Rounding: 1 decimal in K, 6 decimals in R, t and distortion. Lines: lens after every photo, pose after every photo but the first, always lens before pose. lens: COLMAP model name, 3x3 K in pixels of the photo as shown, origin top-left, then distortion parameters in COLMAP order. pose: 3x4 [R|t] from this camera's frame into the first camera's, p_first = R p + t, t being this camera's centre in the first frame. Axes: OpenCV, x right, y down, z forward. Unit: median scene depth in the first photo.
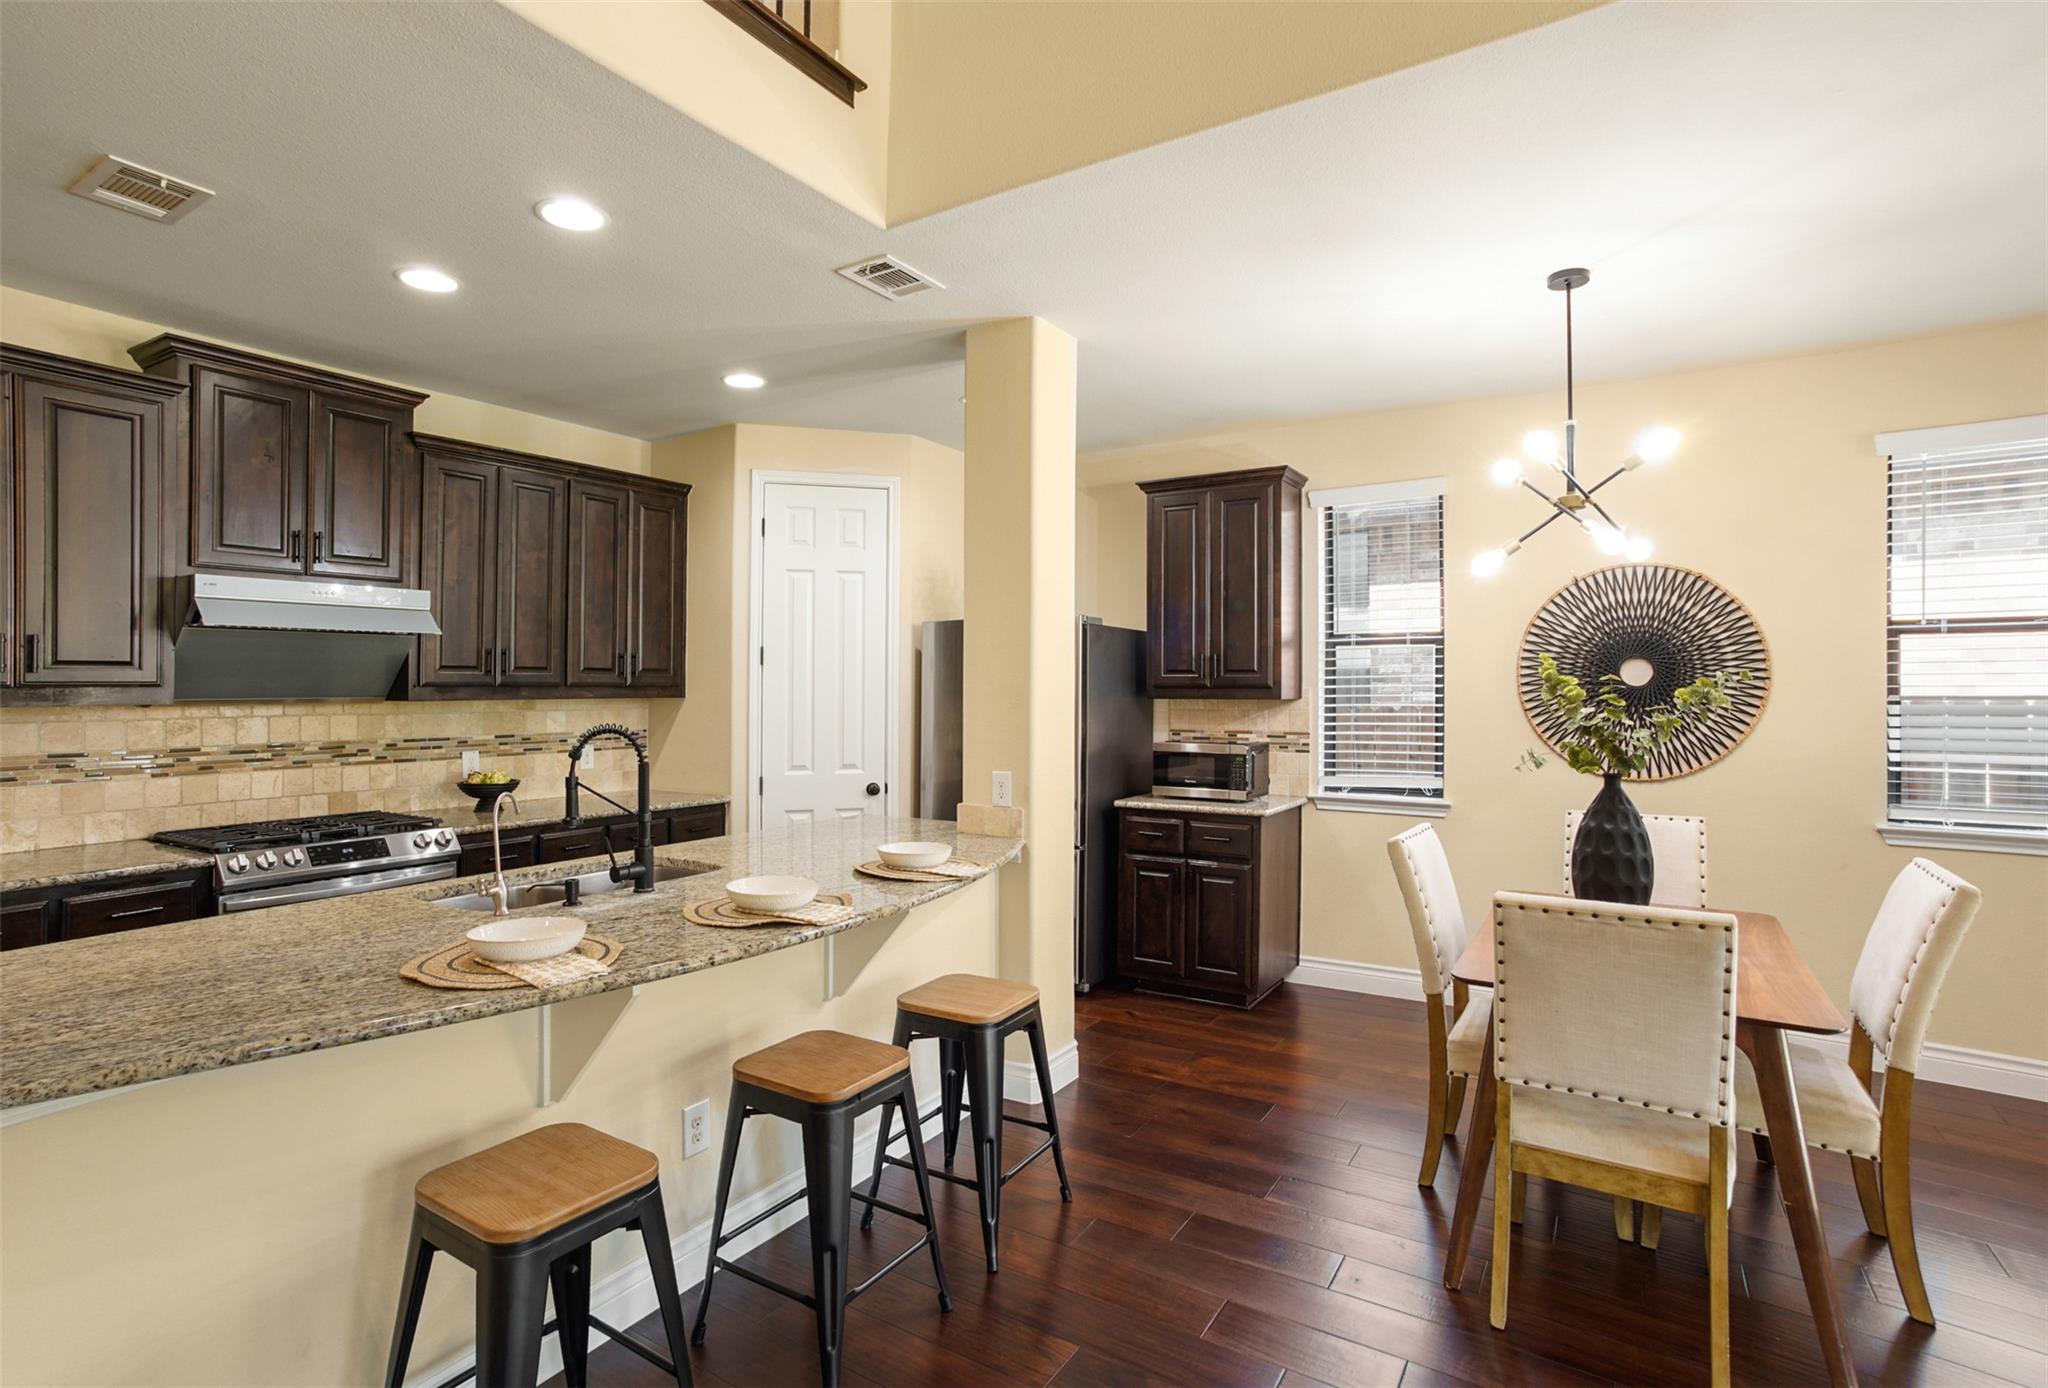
lens RADIAL K [[985.8, 0, 1031.2], [0, 985.8, 679.0], [0, 0, 1]] dist [-0.001397, 0.002073]
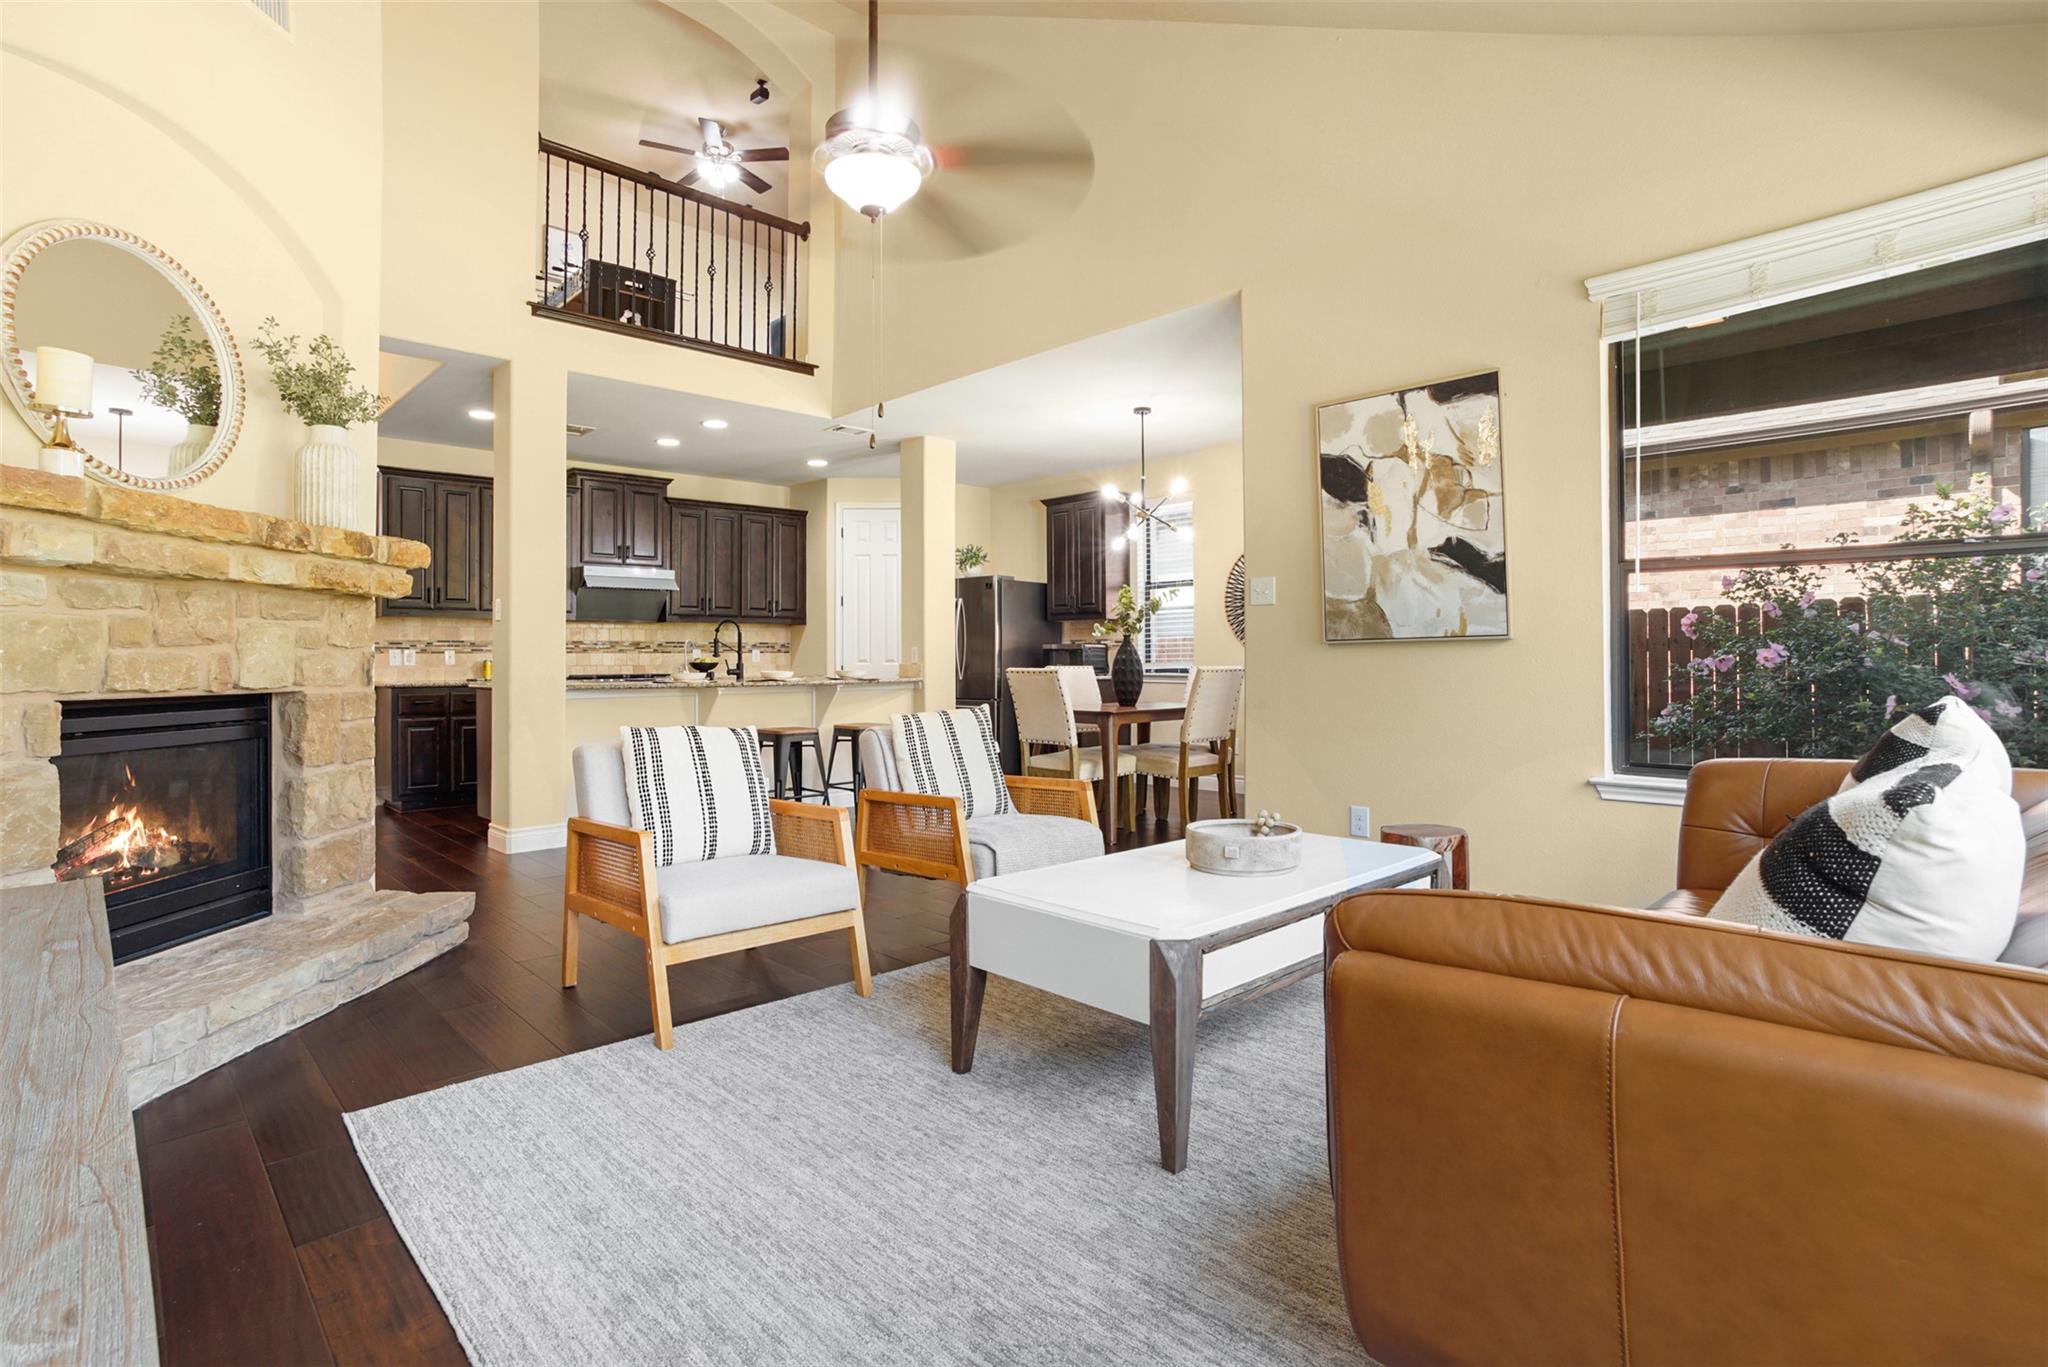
lens RADIAL K [[994.3, 0, 1107.0], [0, 994.3, 640.2], [0, 0, 1]] dist [0.002665, 0.002614]
pose [[0.983940, -0.015036, -0.177863, 0.668872], [0.013085, 0.999841, -0.012138, 0.096655], [0.178017, 0.009616, 0.983980, -0.923377]]
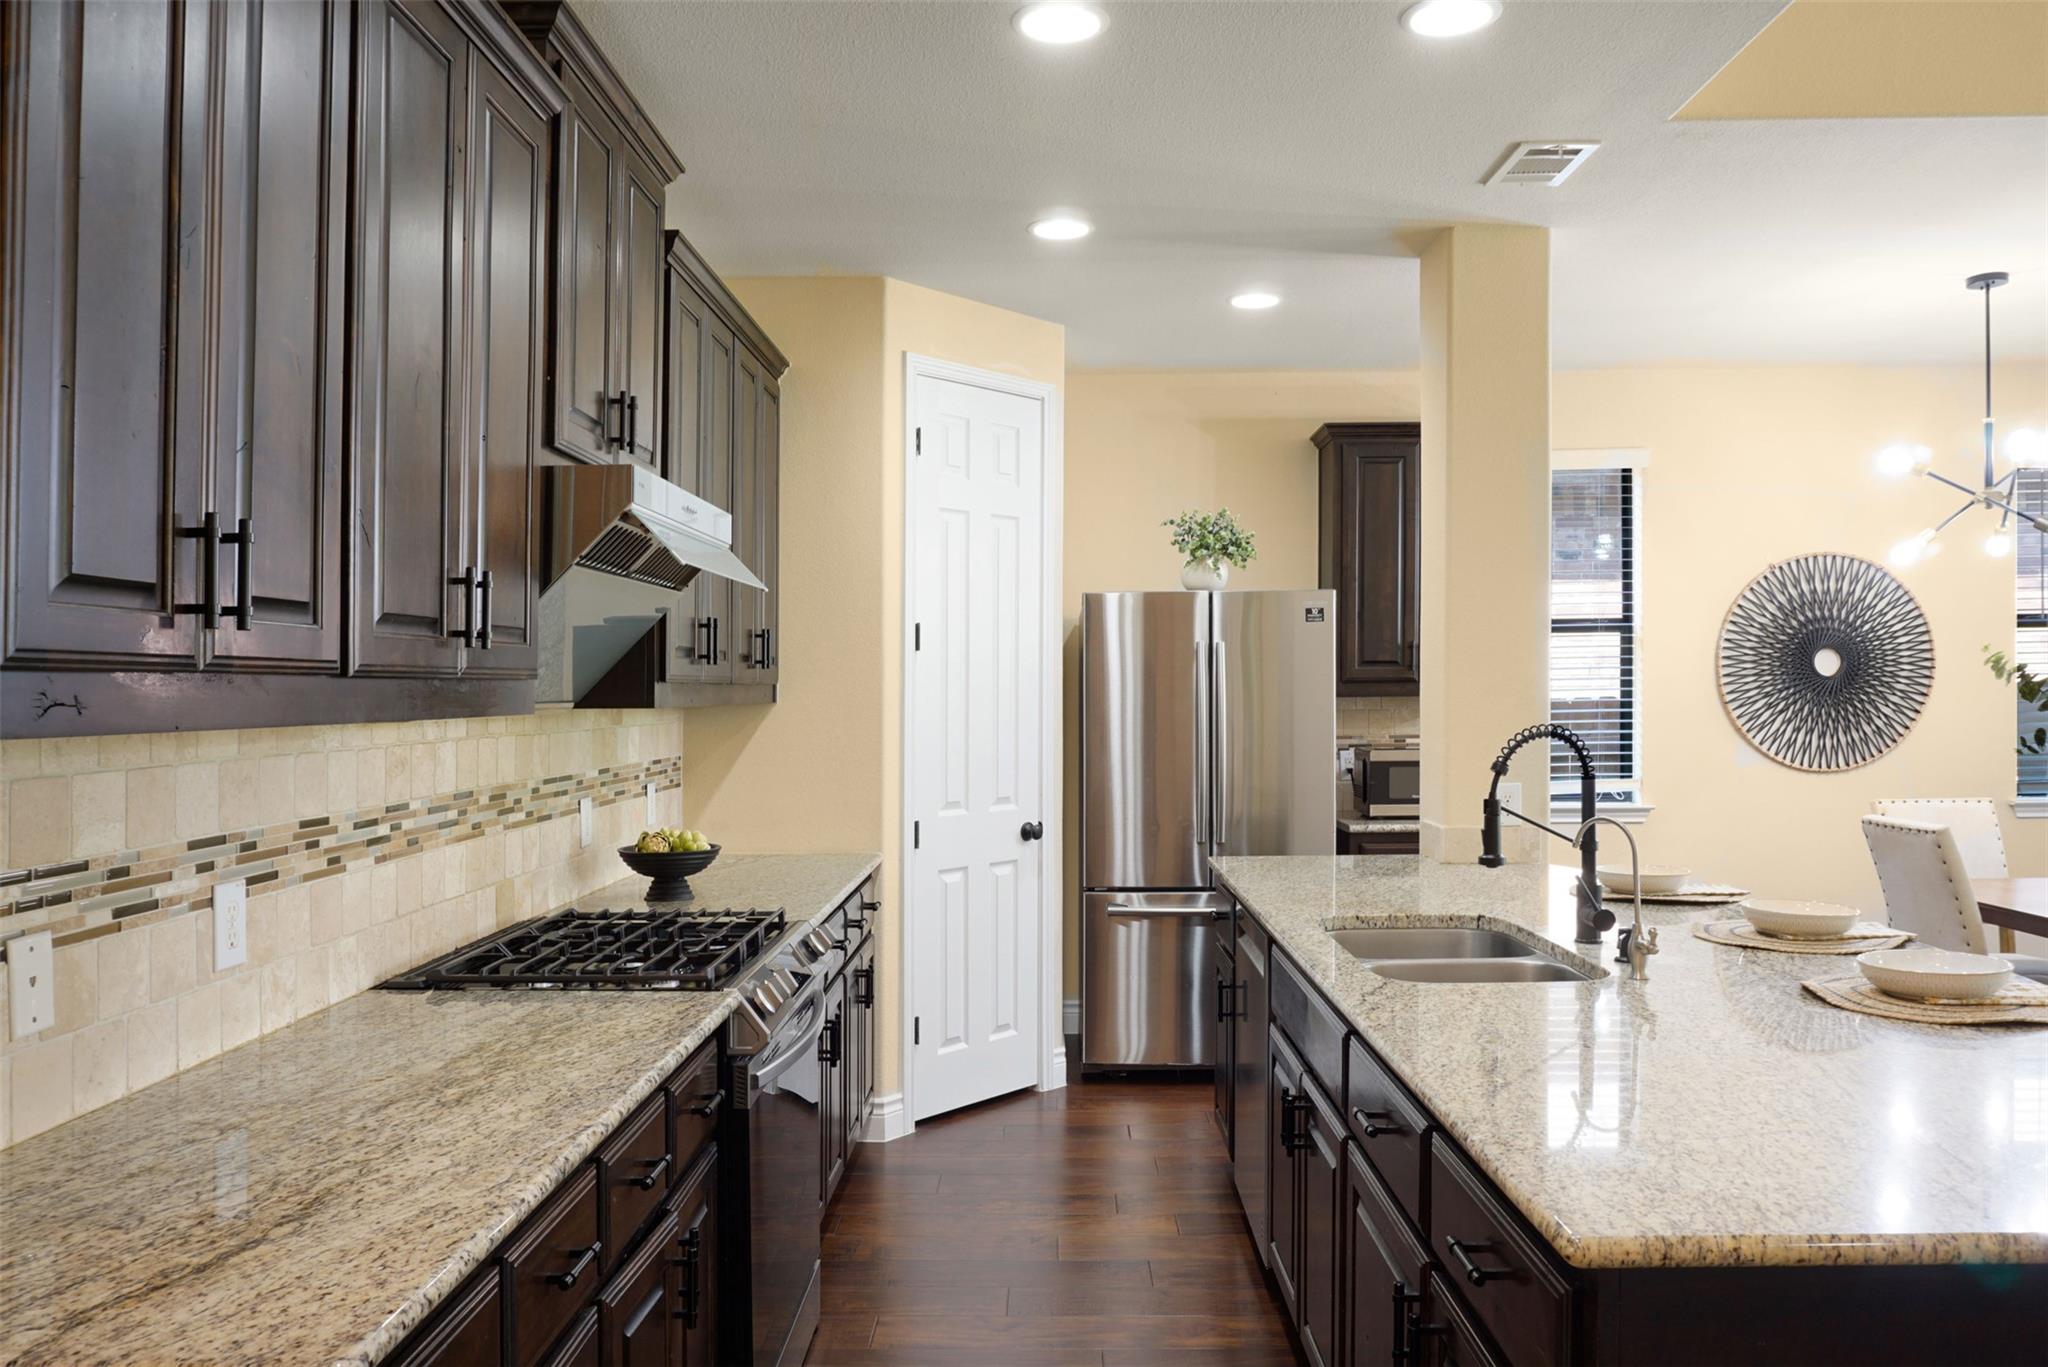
lens RADIAL K [[1429.2, 0, 1024.9], [0, 1429.2, 675.2], [0, 0, 1]] dist [0.006178, 0.003667]
pose [[0.858767, -0.002788, 0.512358, -0.835959], [0.005049, 0.999983, -0.003022, 0.006057], [-0.512341, 0.005182, 0.858767, 0.172482]]
